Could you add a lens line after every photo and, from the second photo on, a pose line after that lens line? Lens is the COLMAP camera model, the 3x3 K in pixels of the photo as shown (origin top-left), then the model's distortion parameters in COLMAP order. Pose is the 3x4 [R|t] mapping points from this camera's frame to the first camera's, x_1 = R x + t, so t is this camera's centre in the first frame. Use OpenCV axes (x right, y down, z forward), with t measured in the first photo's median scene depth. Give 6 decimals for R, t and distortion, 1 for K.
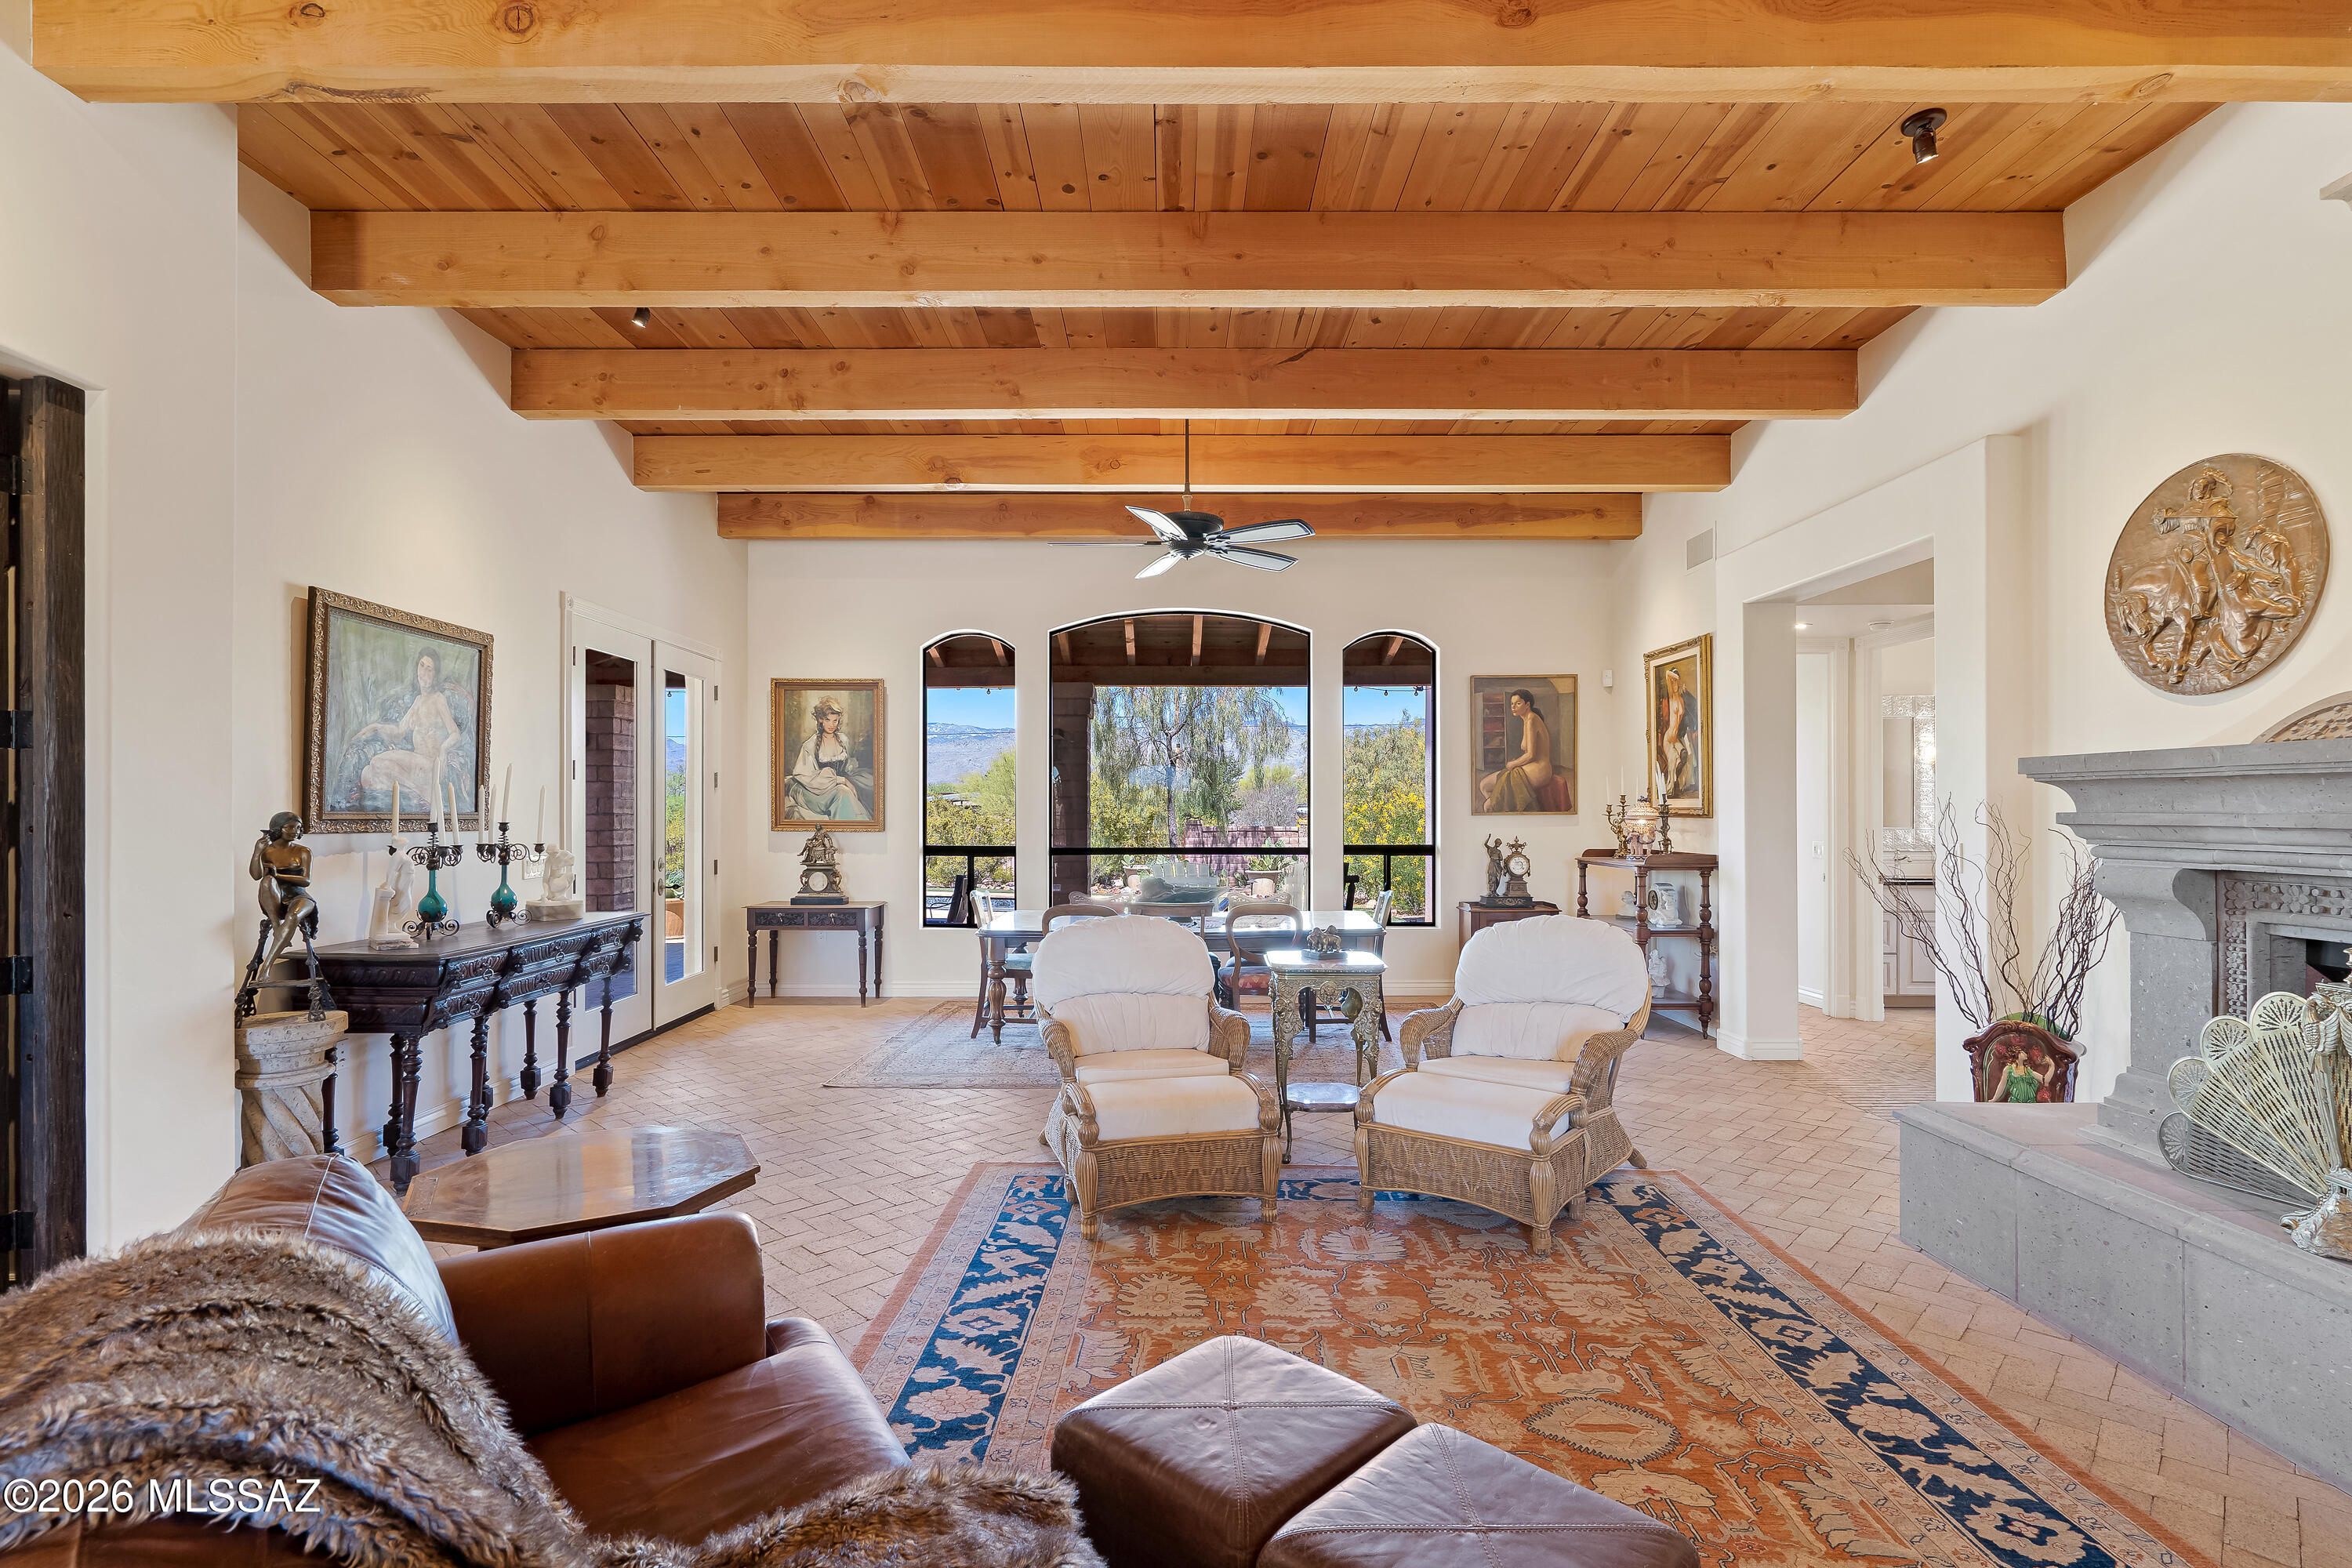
lens RADIAL K [[1097.9, 0, 1172.3], [0, 1097.9, 808.2], [0, 0, 1]] dist [-0.000840, 0.000289]
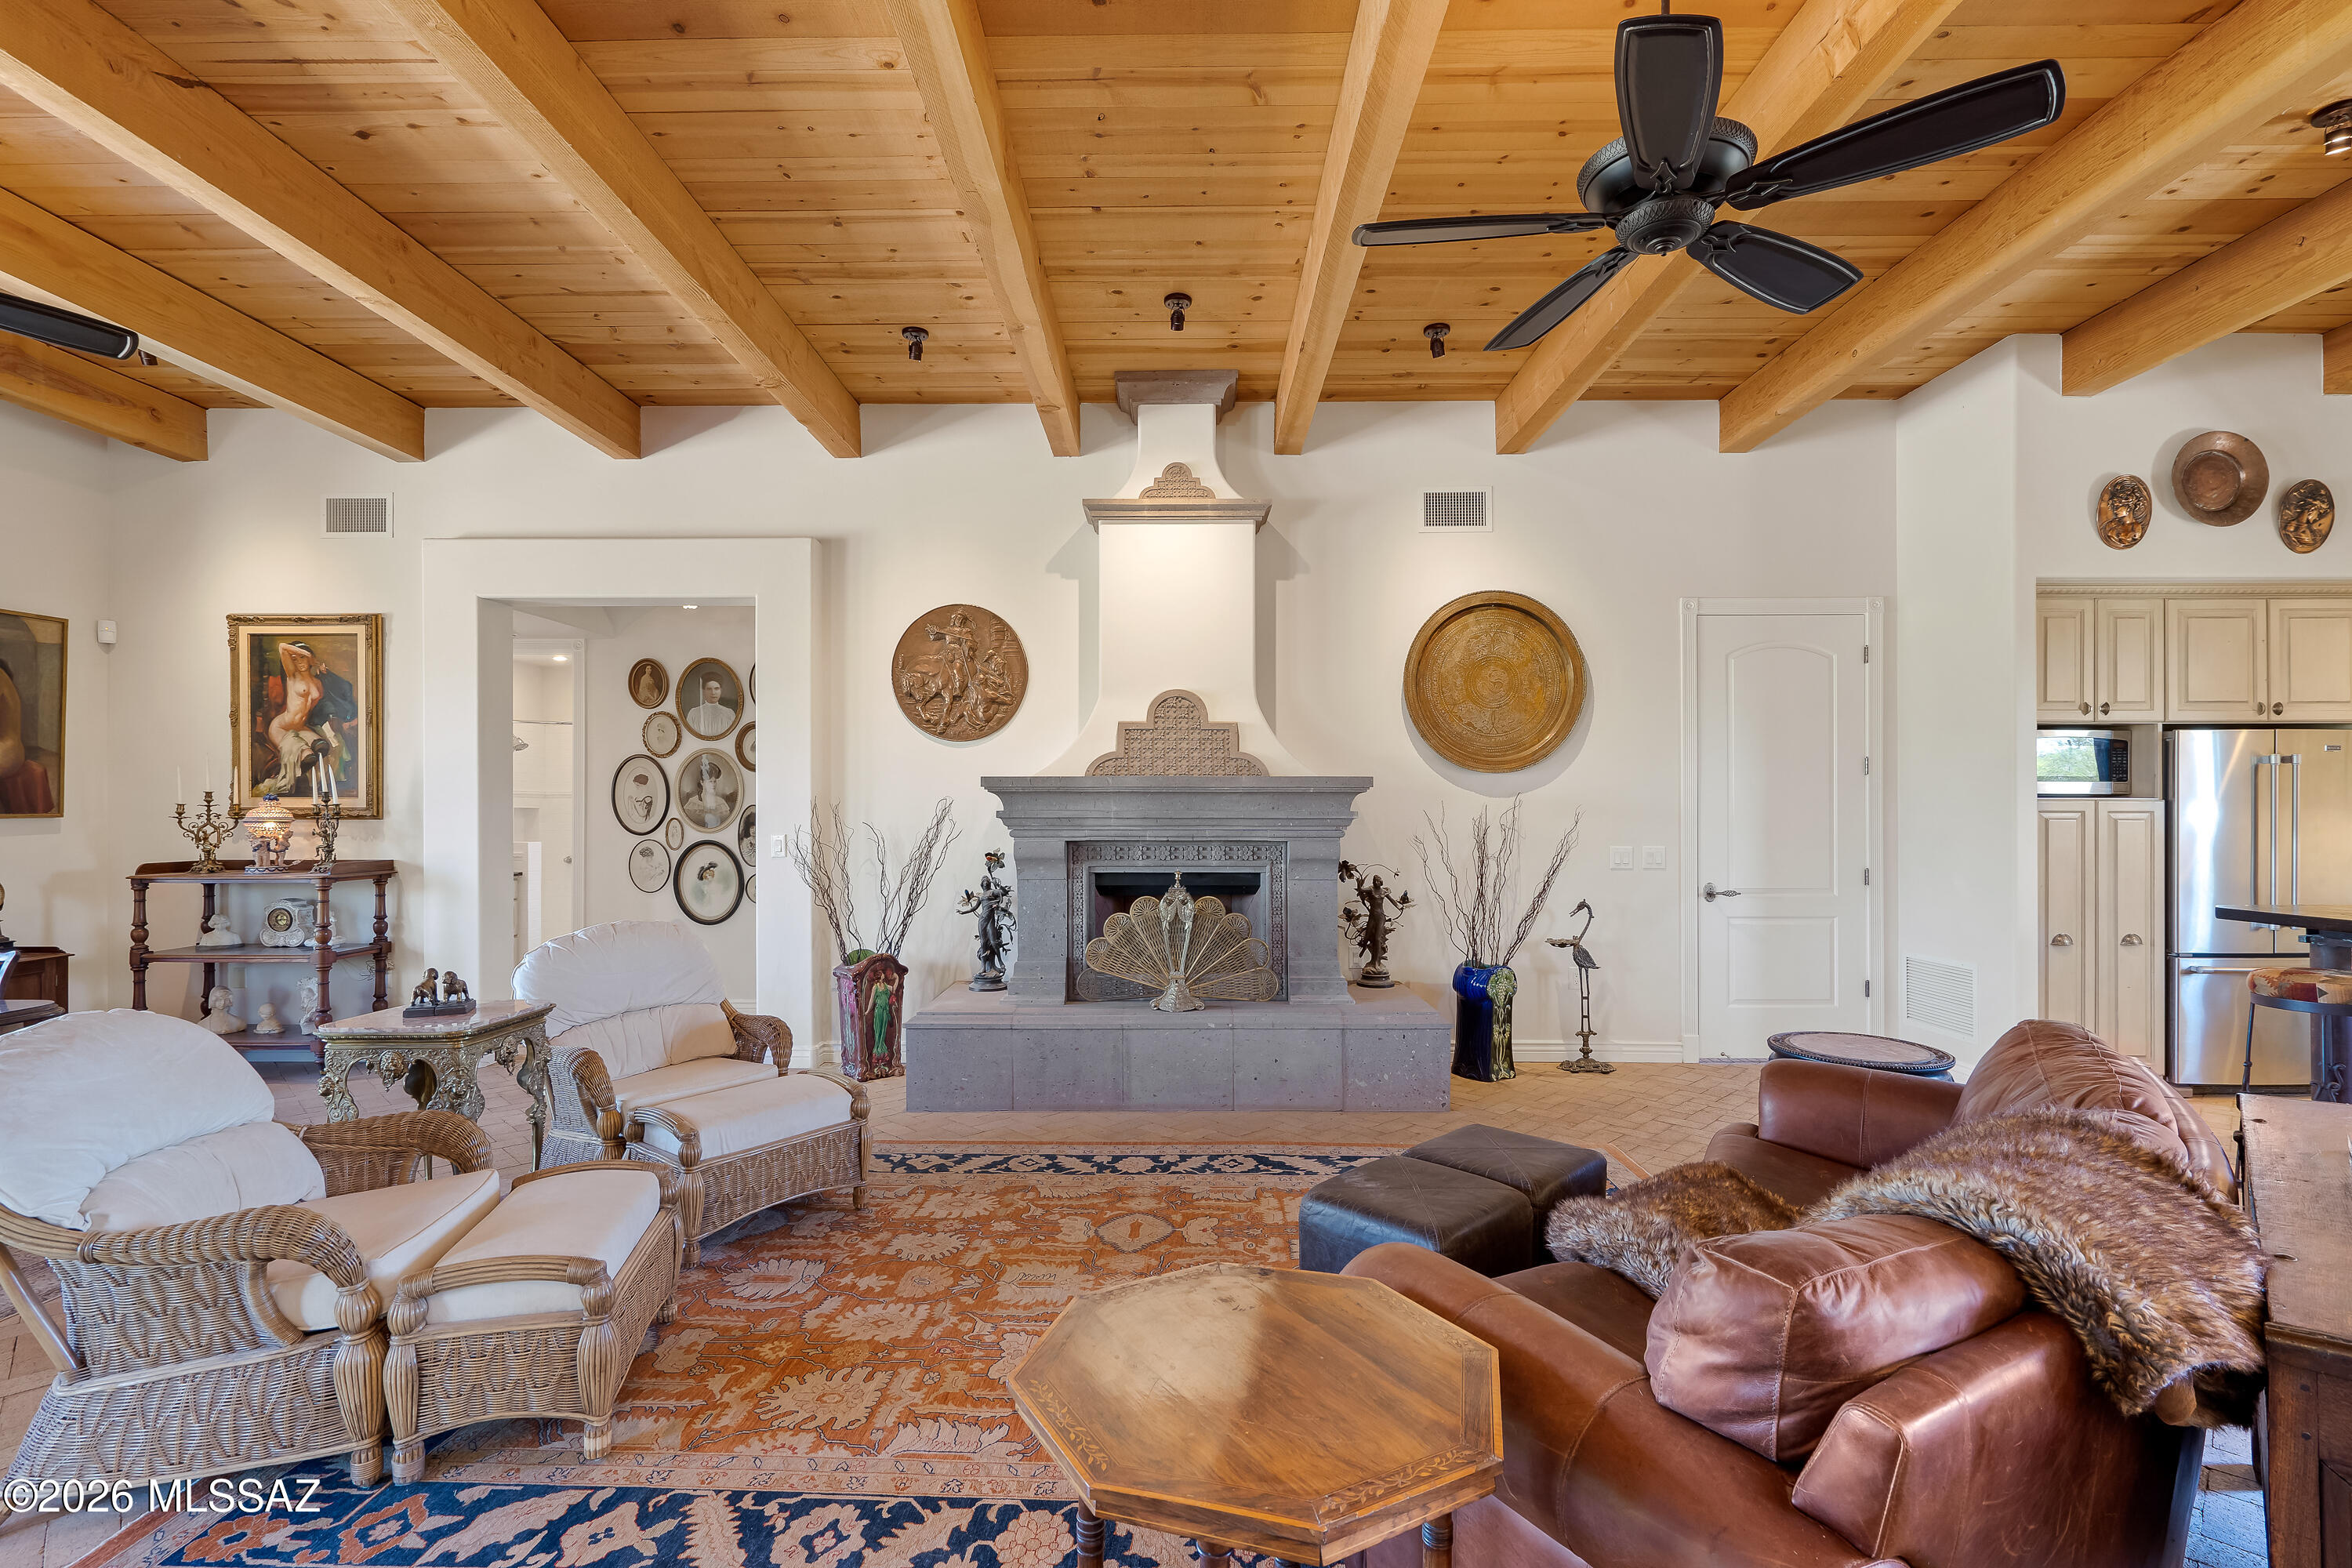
lens RADIAL K [[1073.5, 0, 1172.9], [0, 1073.5, 804.2], [0, 0, 1]] dist [-0.000762, 0.000342]
pose [[0.015612, 0.003919, 0.999870, -0.649145], [0.000342, 0.999992, -0.003925, 0.000483], [-0.999878, 0.000403, 0.015611, 0.577764]]
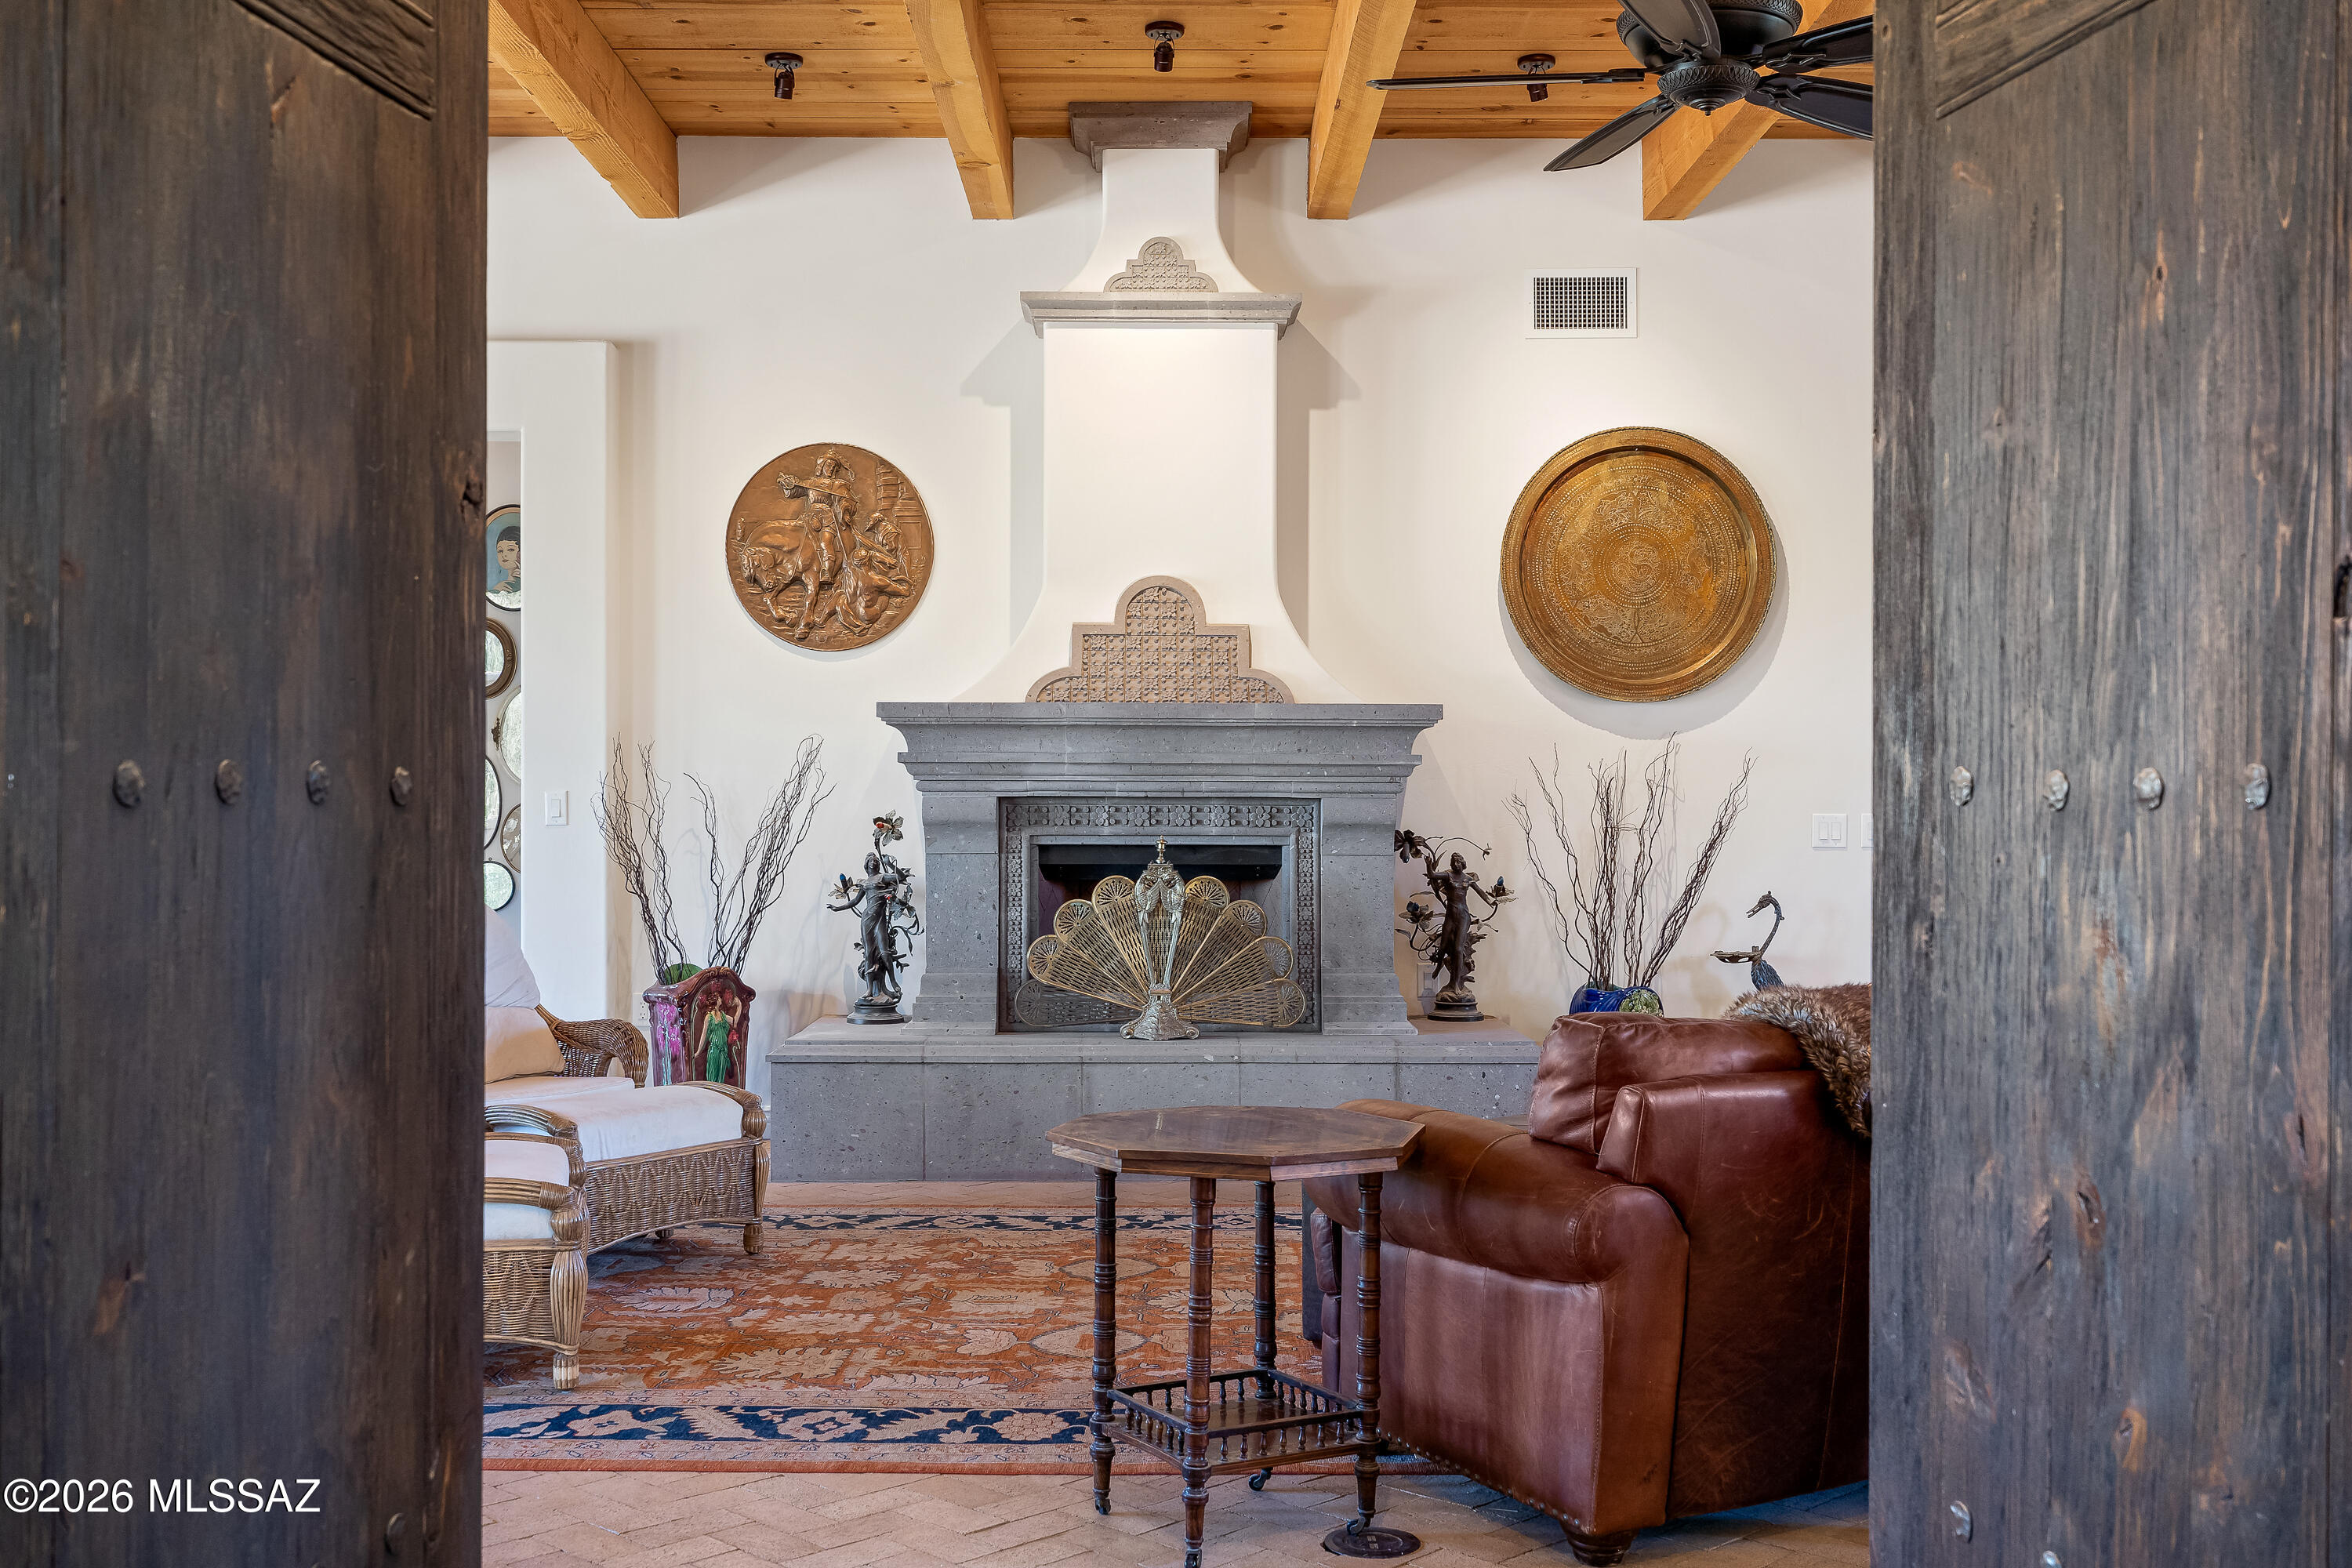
lens RADIAL K [[2320.5, 0, 1176.0], [0, 2320.5, 784.0], [0, 0, 1]] dist [0.045836, -0.001141]
pose [[-0.002130, 0.007684, 0.999968, -1.292508], [-0.002644, 0.999967, -0.007689, 0.044410], [-0.999994, -0.002661, -0.002109, 0.584021]]
